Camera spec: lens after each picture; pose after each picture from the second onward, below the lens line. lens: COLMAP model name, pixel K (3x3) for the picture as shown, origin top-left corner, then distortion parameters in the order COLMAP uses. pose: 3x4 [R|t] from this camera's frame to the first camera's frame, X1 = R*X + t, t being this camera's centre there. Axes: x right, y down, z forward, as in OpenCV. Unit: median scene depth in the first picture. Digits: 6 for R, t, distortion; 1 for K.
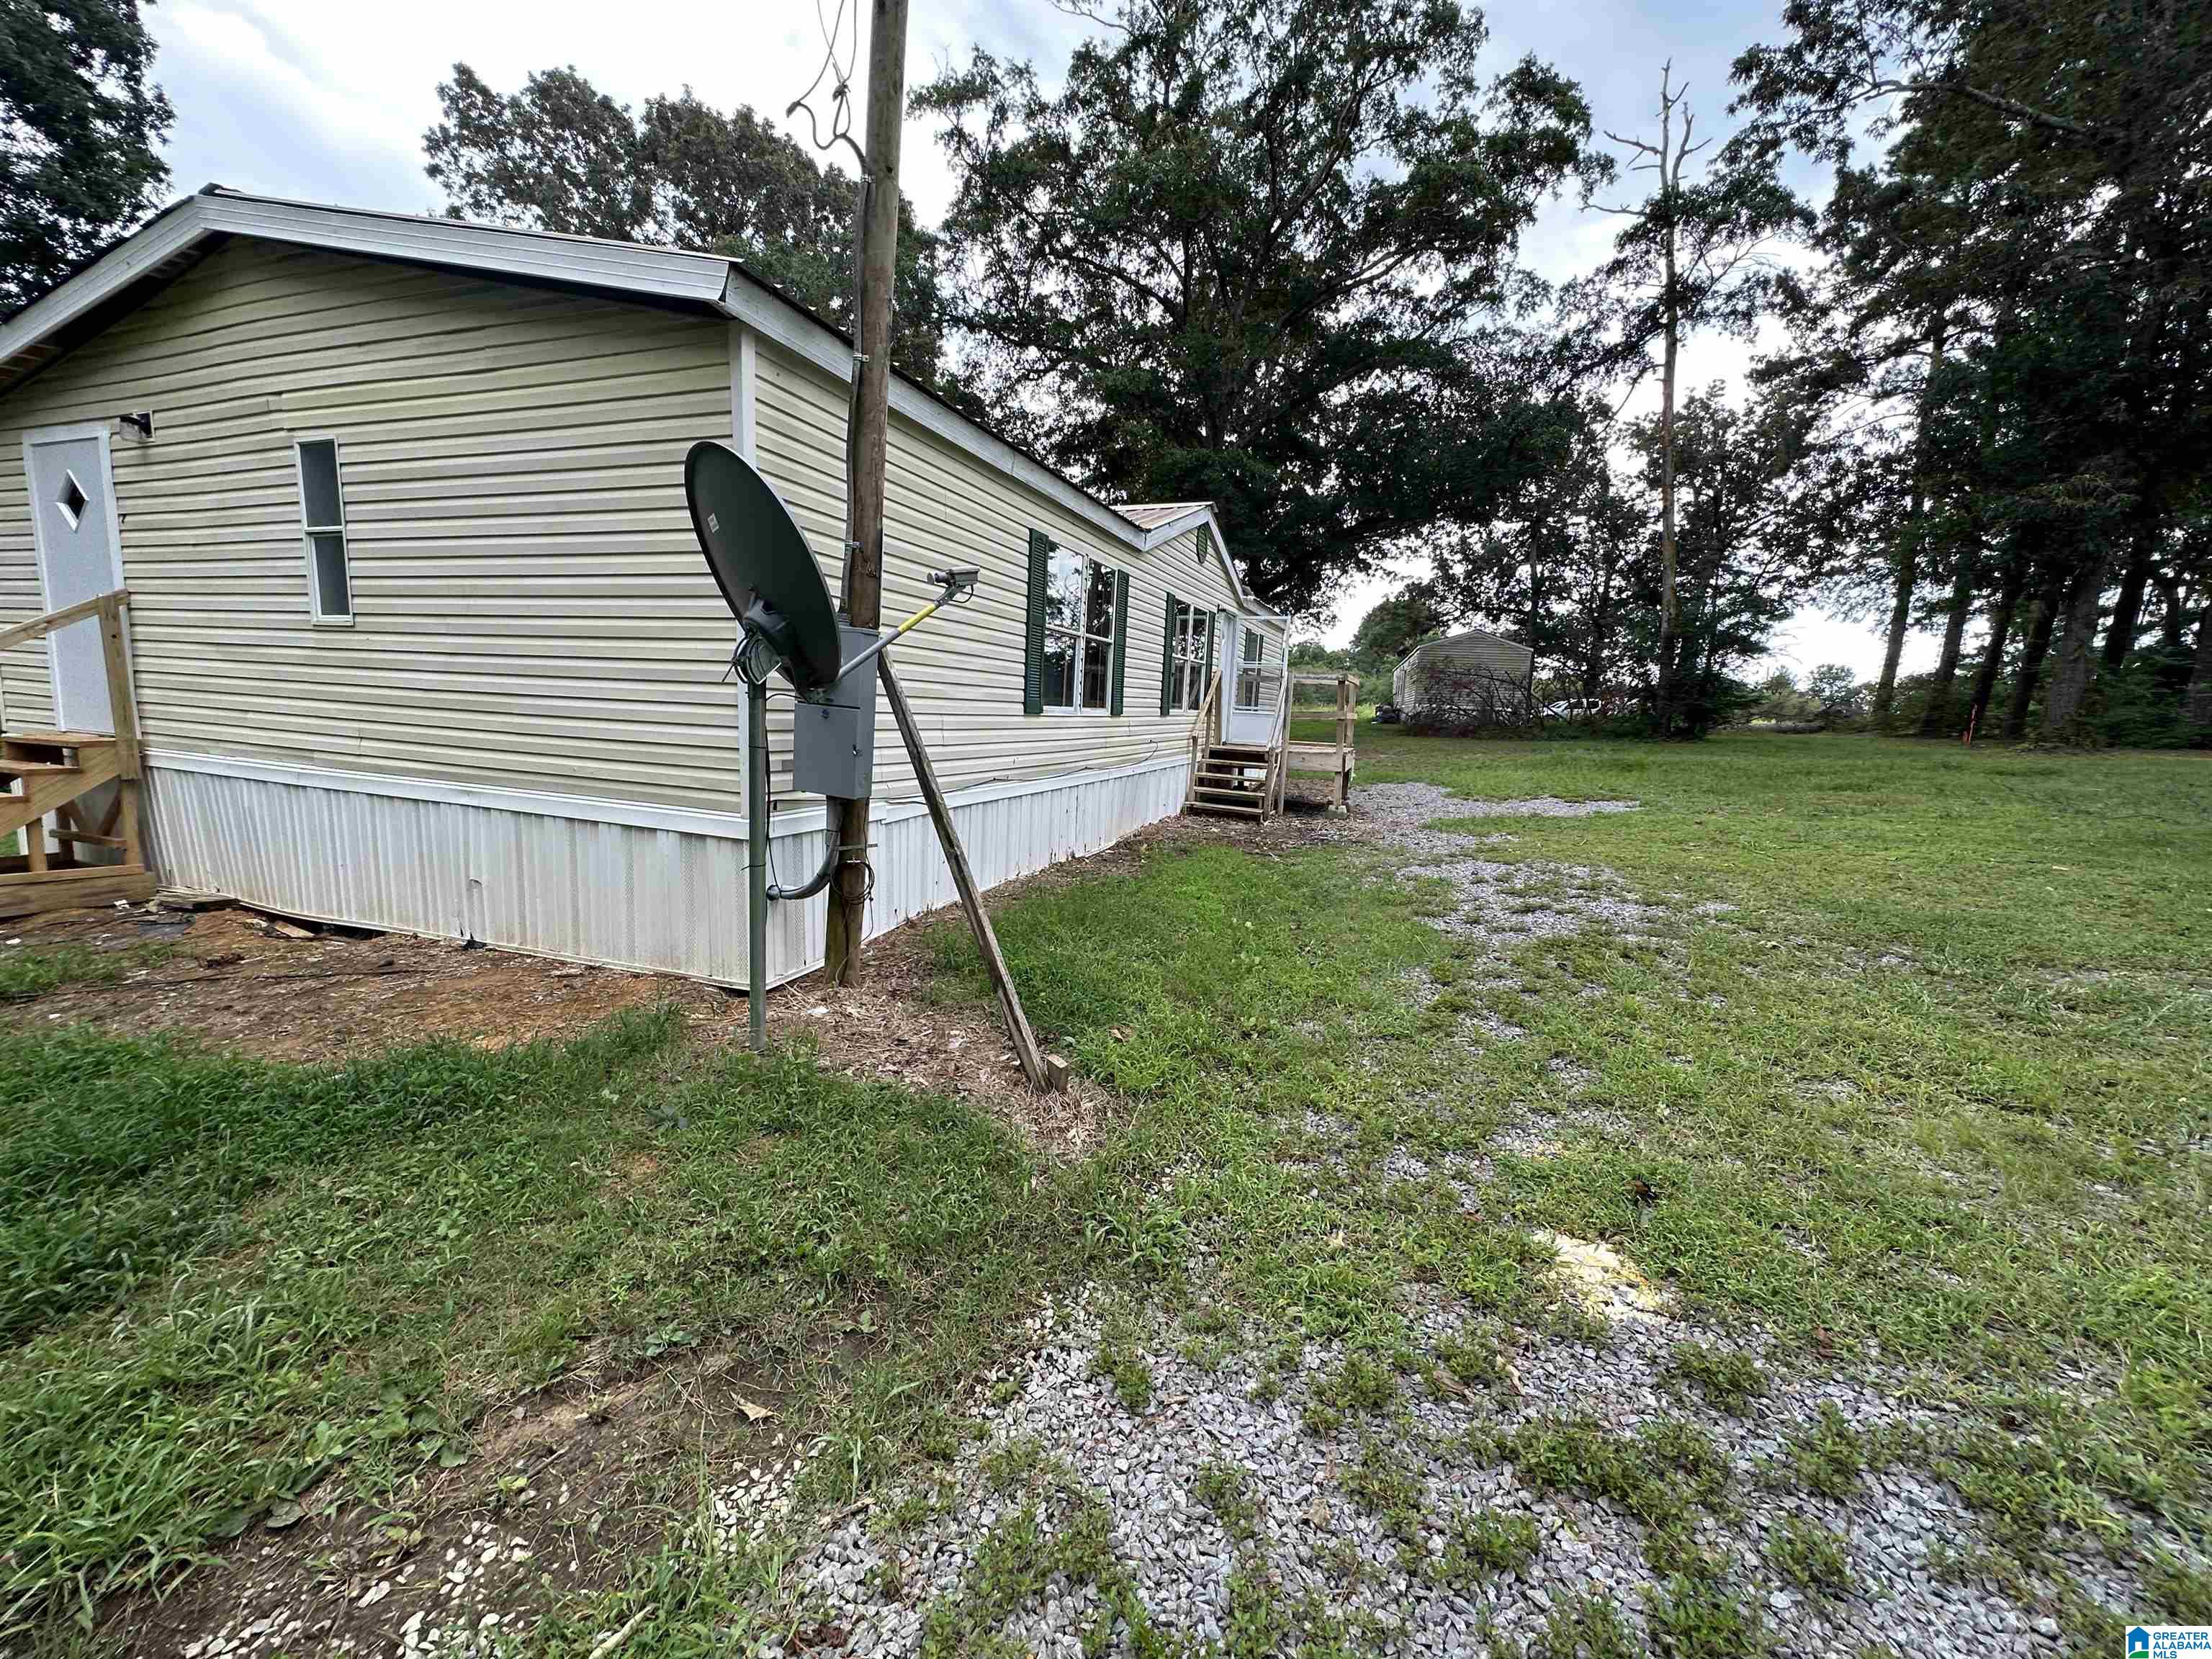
lens RADIAL K [[885.1, 0, 1106.0], [0, 885.1, 829.5], [0, 0, 1]] dist [-0.001367, 0.000801]
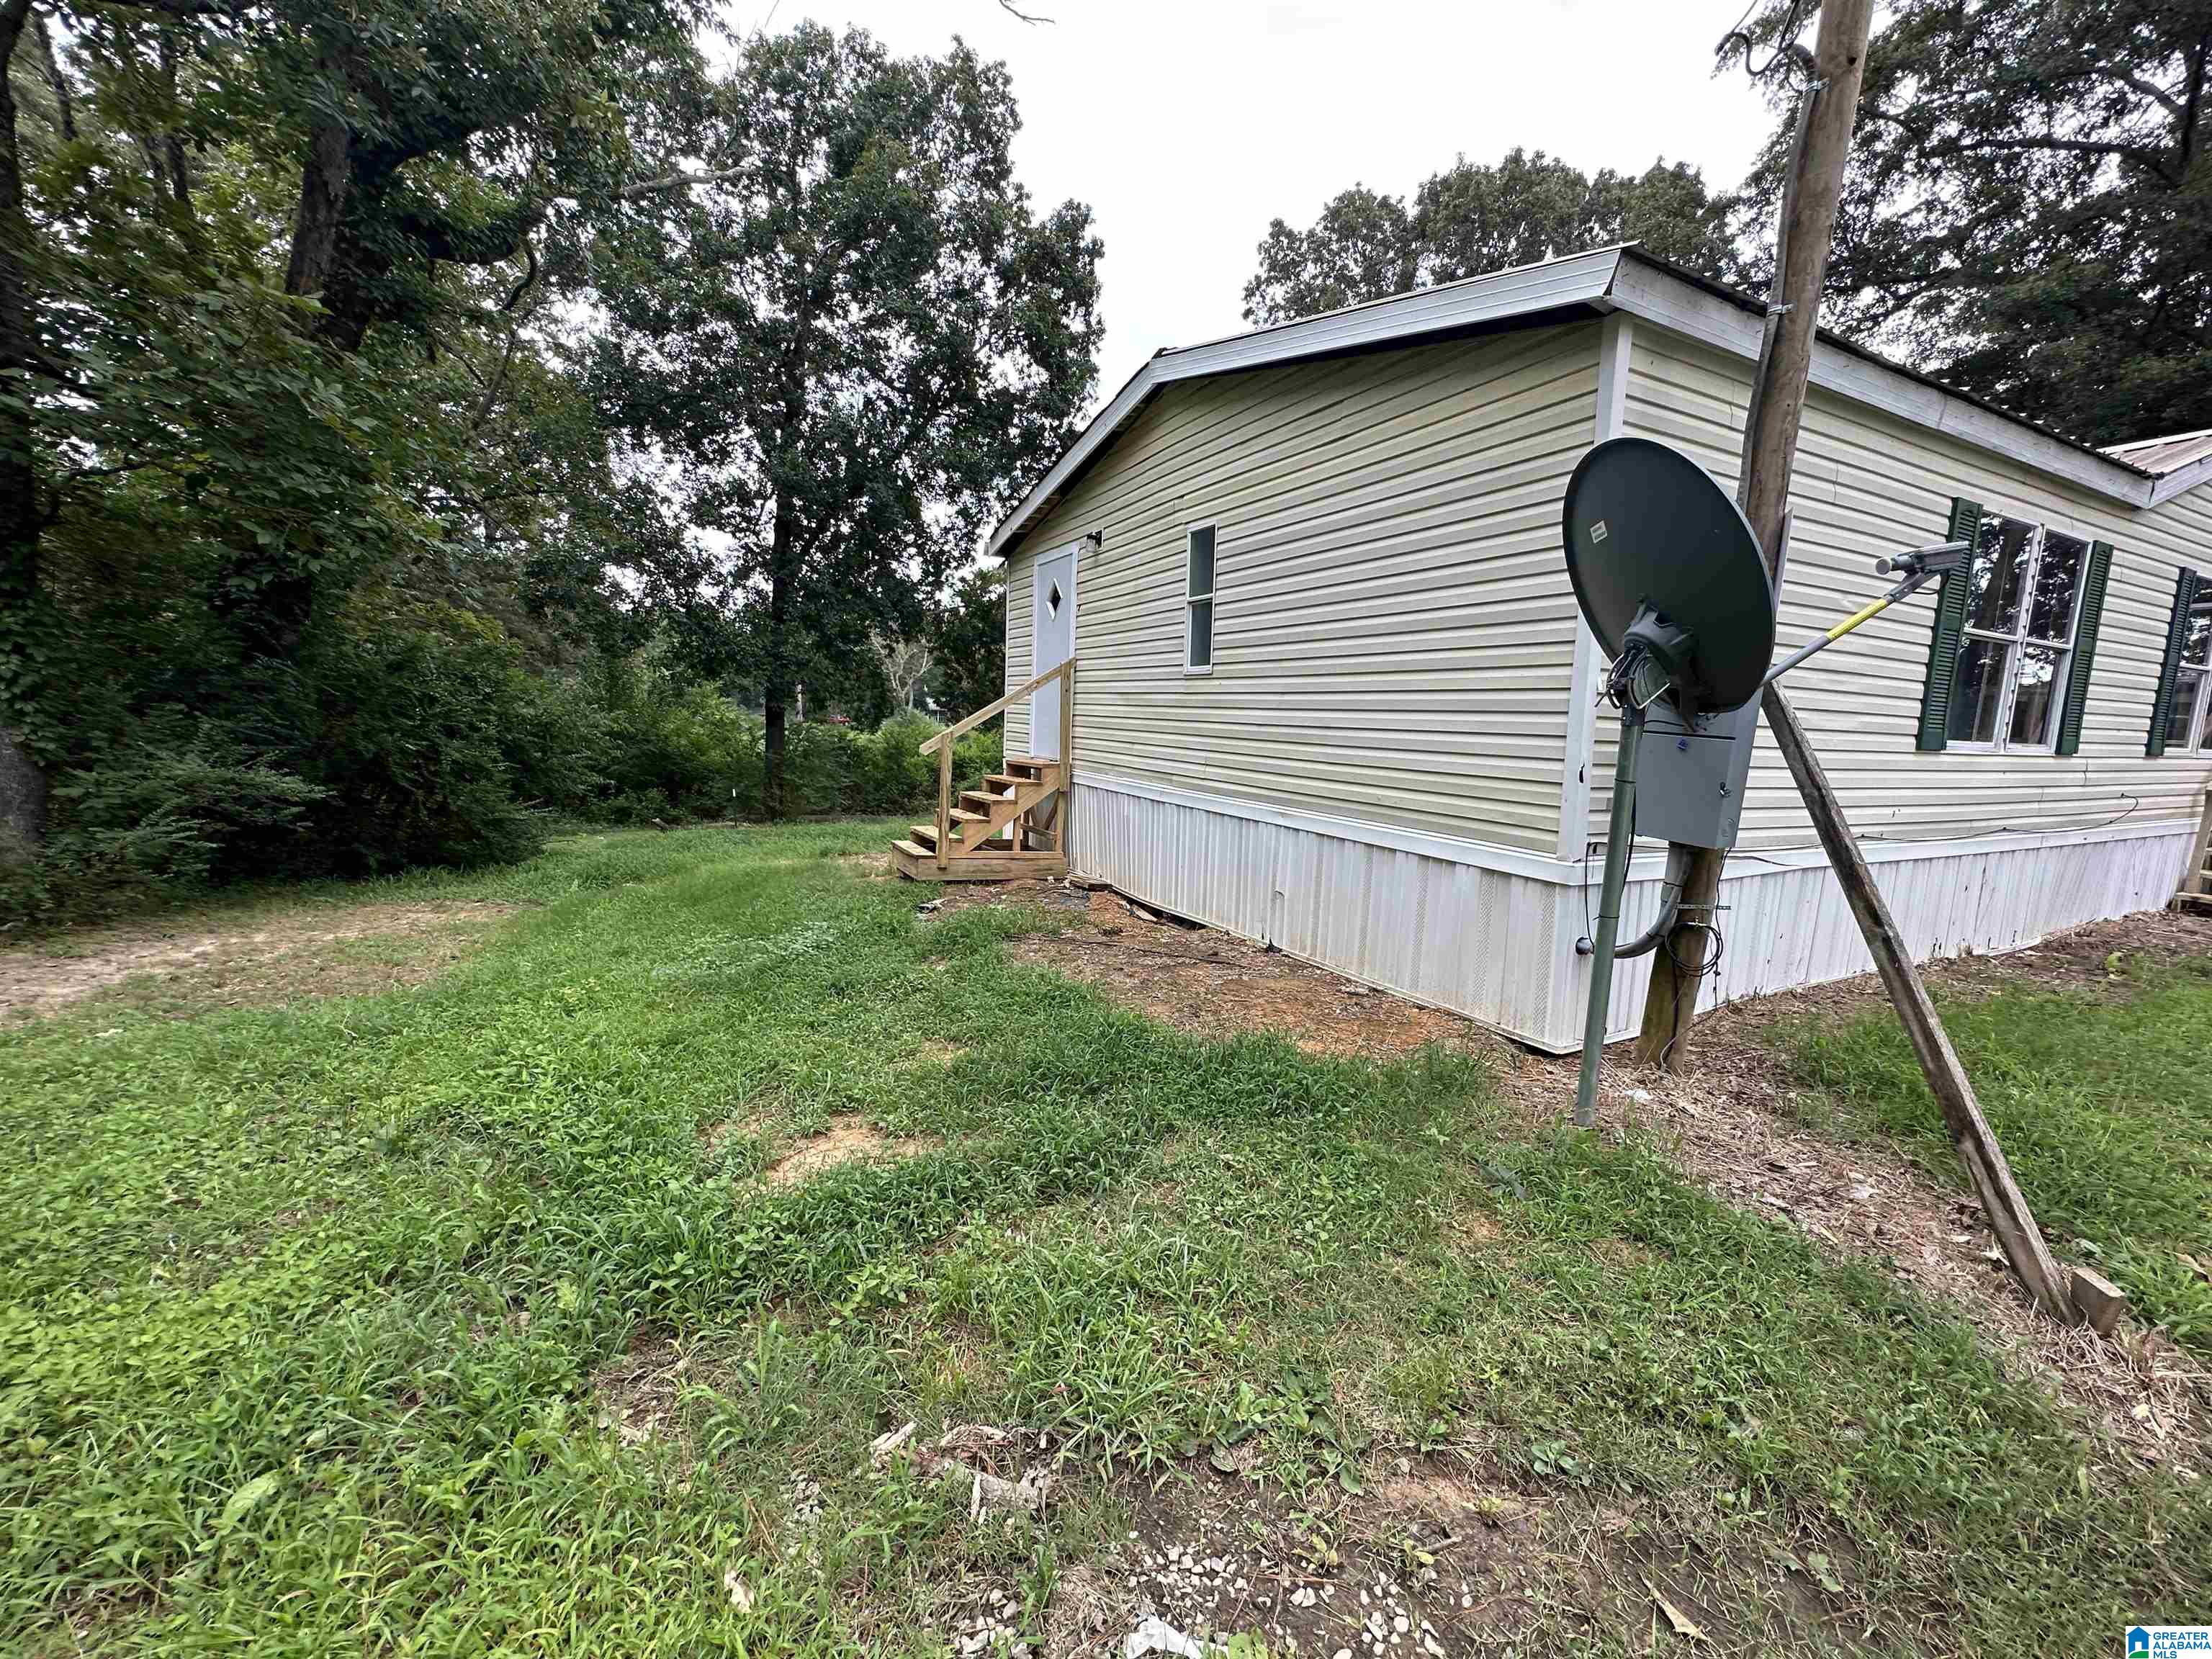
lens RADIAL K [[885.1, 0, 1106.0], [0, 885.1, 829.5], [0, 0, 1]] dist [-0.001367, 0.000801]
pose [[0.734261, 0.067949, -0.675458, -0.112495], [-0.096782, 0.995293, -0.005084, 0.004844], [0.671933, 0.069105, 0.737381, 0.012142]]
